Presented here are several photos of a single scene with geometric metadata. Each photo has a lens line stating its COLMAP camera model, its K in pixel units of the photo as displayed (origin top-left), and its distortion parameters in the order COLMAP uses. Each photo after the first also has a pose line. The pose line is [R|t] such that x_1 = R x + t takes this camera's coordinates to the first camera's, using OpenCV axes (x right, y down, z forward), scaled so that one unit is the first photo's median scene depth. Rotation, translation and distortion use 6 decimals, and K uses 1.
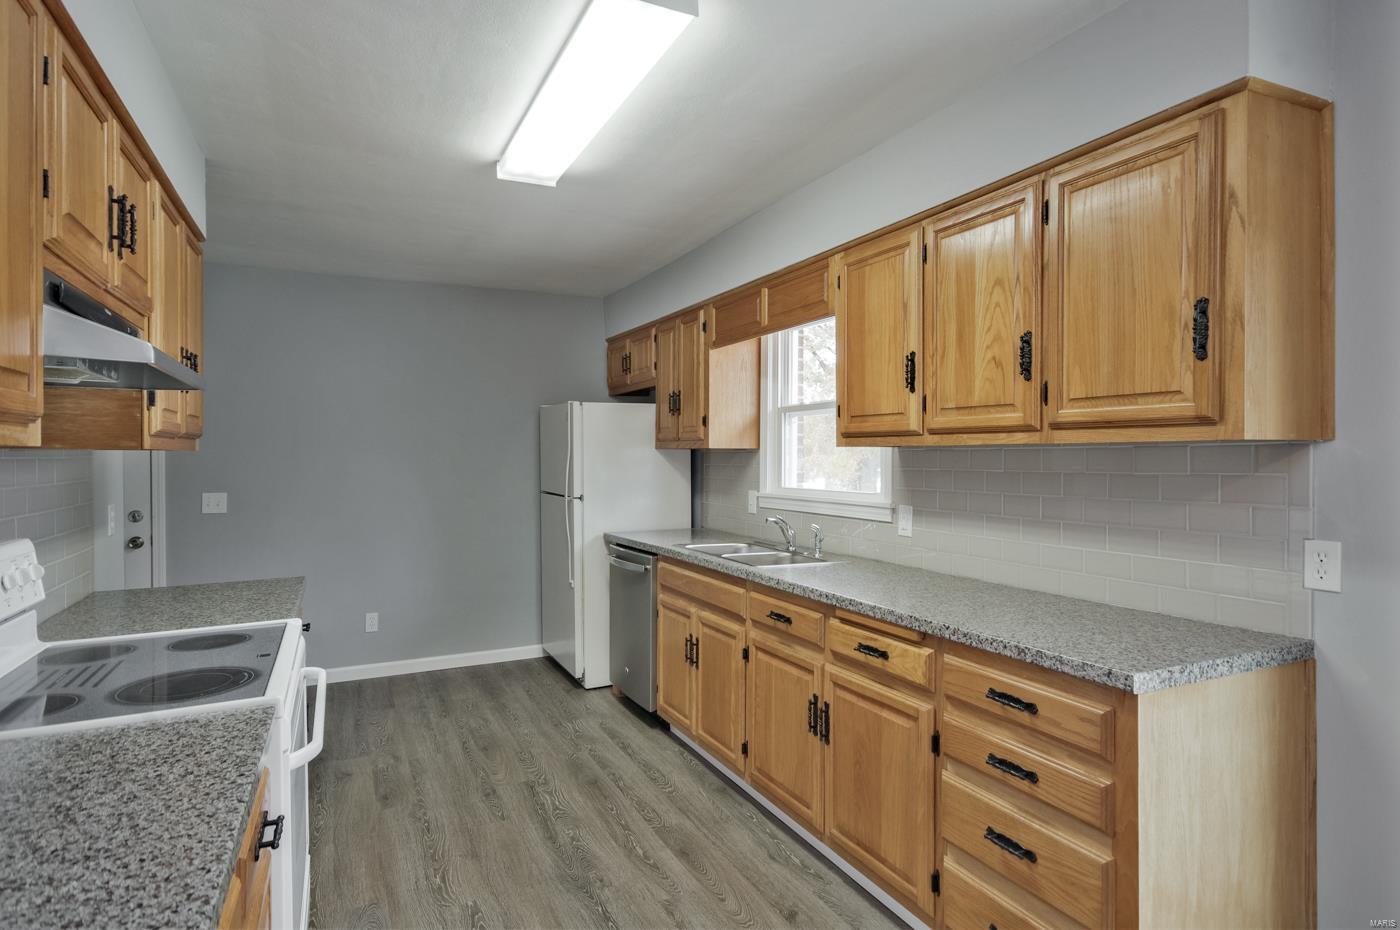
lens RADIAL K [[751.5, 0, 704.1], [0, 751.5, 458.9], [0, 0, 1]] dist [0.012020, 0.001042]
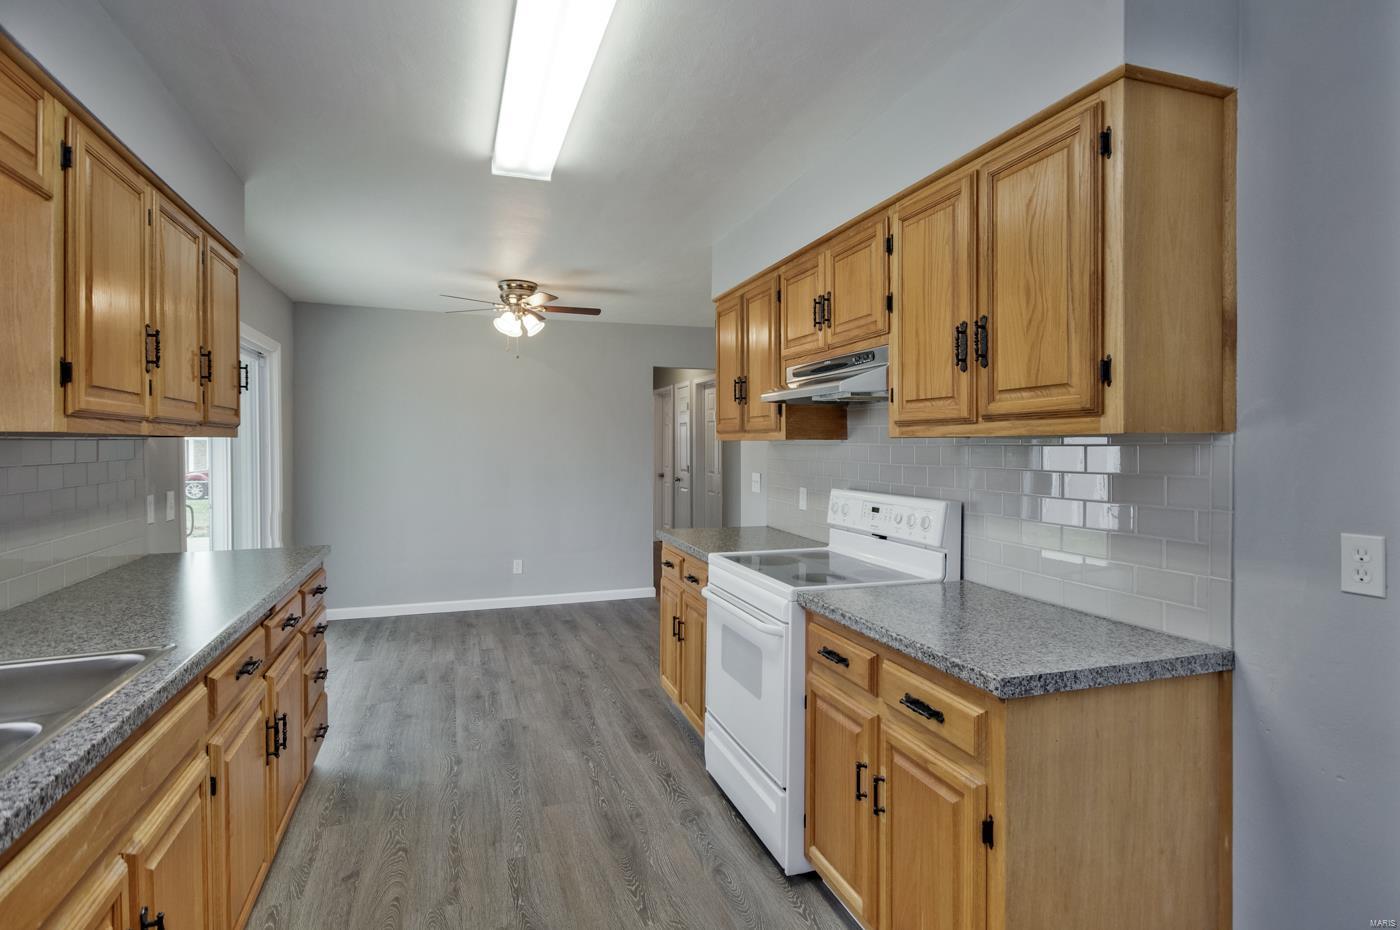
lens RADIAL K [[704.5, 0, 693.2], [0, 704.5, 456.7], [0, 0, 1]] dist [0.032997, -0.000149]
pose [[-0.991845, 0.003935, 0.127387, -0.480176], [0.006589, 0.999770, 0.020419, -0.005116], [-0.127277, 0.021092, -0.991643, 1.869201]]
